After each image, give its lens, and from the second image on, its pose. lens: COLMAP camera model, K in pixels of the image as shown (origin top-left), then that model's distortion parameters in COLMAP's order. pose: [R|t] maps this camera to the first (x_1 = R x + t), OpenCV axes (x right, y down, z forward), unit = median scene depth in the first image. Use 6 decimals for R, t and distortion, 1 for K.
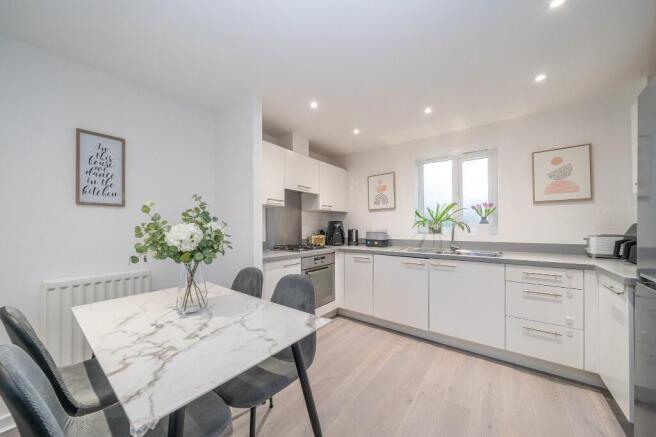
lens RADIAL K [[224.4, 0, 351.0], [0, 224.4, 226.2], [0, 0, 1]] dist [-0.000903, -0.000055]
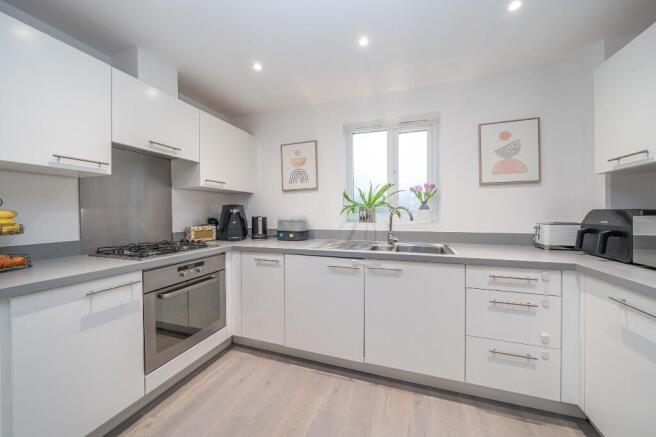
lens RADIAL K [[221.6, 0, 340.6], [0, 221.6, 215.6], [0, 0, 1]] dist [0.000267, 0.000046]
pose [[0.958338, -0.002947, 0.285623, 0.069631], [-0.000939, 0.999909, 0.013467, 0.000808], [-0.285636, -0.013174, 0.958248, 0.315174]]
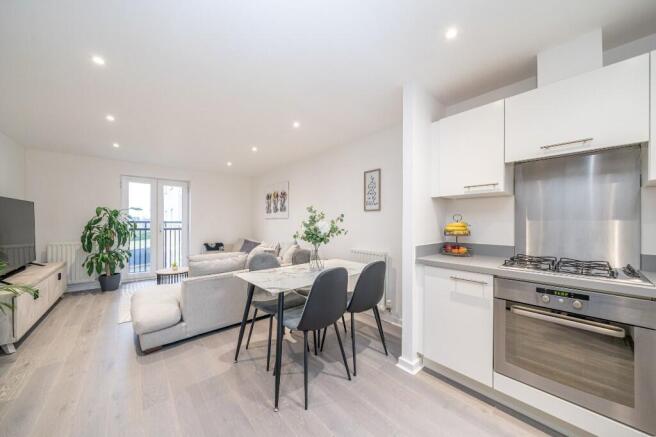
lens RADIAL K [[227.4, 0, 328.0], [0, 227.4, 218.5], [0, 0, 1]] dist [-0.000180, 0.000000]
pose [[-0.242340, -0.007654, -0.970161, 0.413073], [0.006986, 0.999929, -0.009634, -0.009048], [0.970166, -0.009112, -0.242269, 0.629533]]
